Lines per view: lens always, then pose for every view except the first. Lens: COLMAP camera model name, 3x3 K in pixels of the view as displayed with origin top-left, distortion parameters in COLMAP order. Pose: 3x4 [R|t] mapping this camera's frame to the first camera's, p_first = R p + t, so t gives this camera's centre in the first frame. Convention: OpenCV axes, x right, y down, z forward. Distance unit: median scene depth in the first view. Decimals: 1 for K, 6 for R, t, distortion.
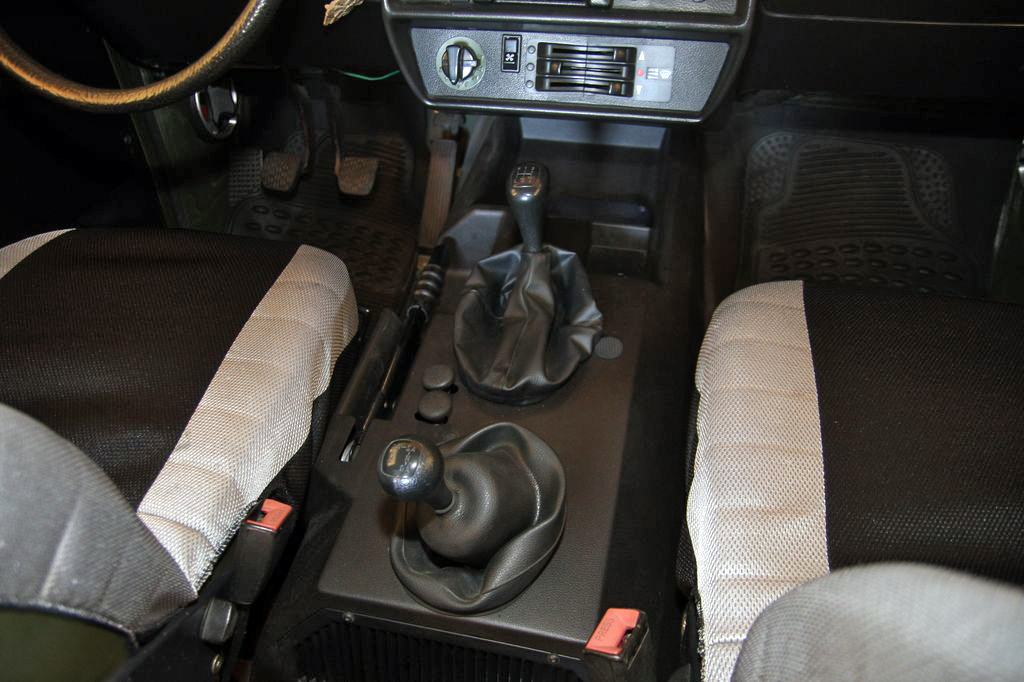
lens RADIAL K [[756.7, 0, 510.8], [0, 756.7, 344.0], [0, 0, 1]] dist [-0.092770, 0.010279]
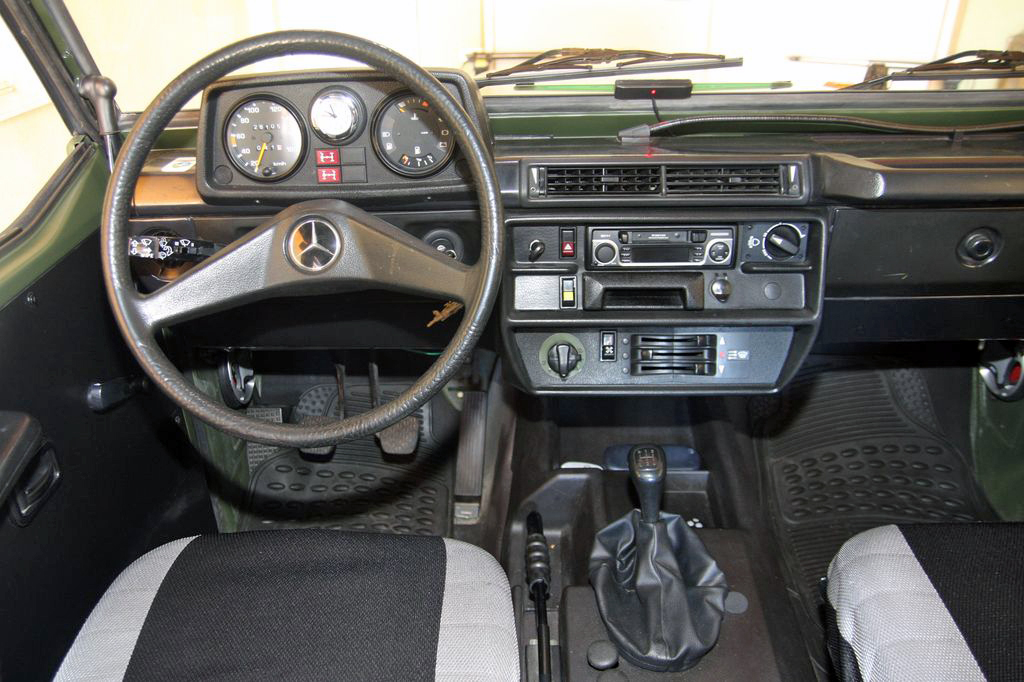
lens RADIAL K [[815.6, 0, 477.8], [0, 815.6, 339.2], [0, 0, 1]] dist [-0.107539, 0.006666]
pose [[0.987345, -0.078580, 0.137747, -0.359102], [0.106752, 0.971666, -0.210876, -0.157557], [-0.117273, 0.222913, 0.967759, -0.172000]]
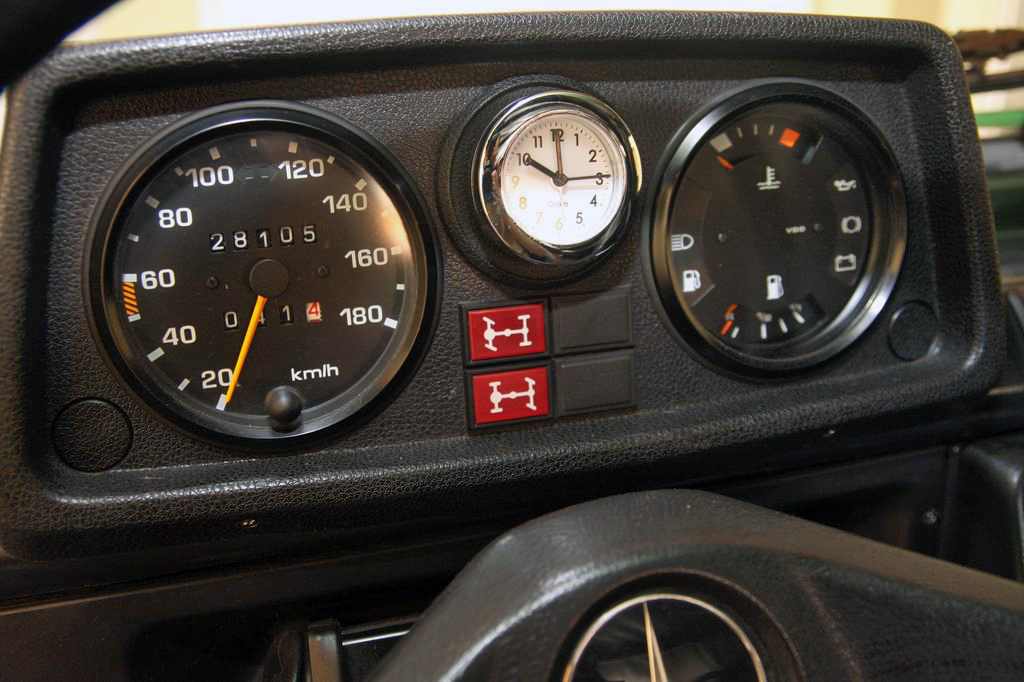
lens RADIAL K [[1062.0, 0, 509.8], [0, 1062.0, 366.3], [0, 0, 1]] dist [-0.049740, -0.004585]
pose [[0.866401, -0.147599, 0.477037, -0.584698], [0.322774, 0.894450, -0.309478, -0.520978], [-0.381007, 0.422107, 0.822593, 0.545852]]
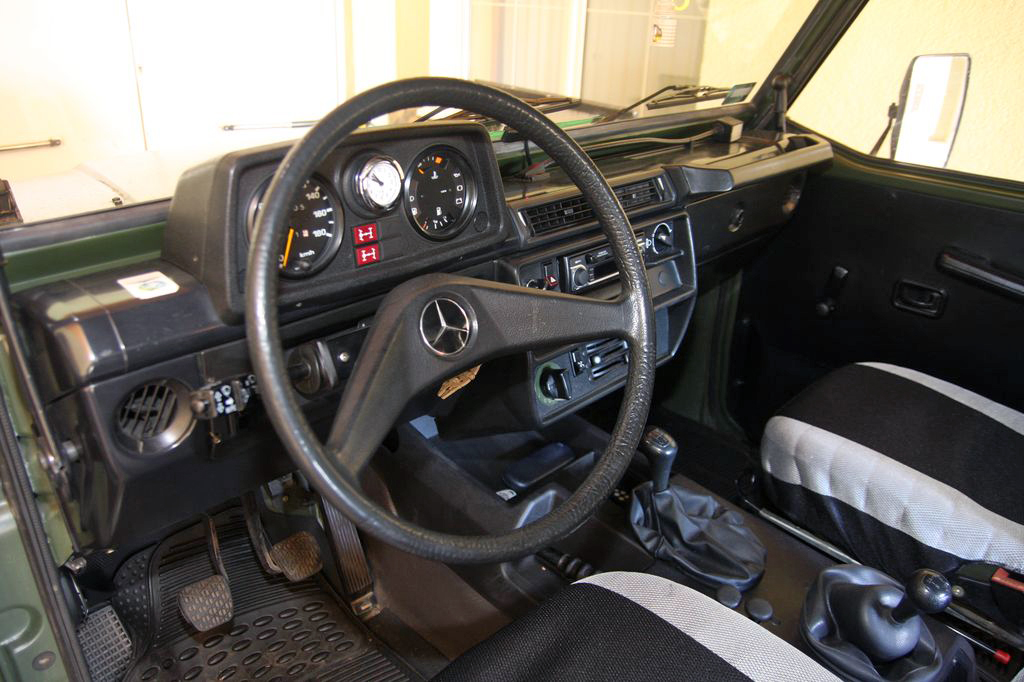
lens RADIAL K [[756.7, 0, 510.8], [0, 756.7, 344.0], [0, 0, 1]] dist [-0.092770, 0.010279]
pose [[0.534570, -0.317001, 0.783419, -1.025492], [0.518748, 0.854889, -0.008051, -0.454430], [-0.667184, 0.410701, 0.621442, 0.270485]]
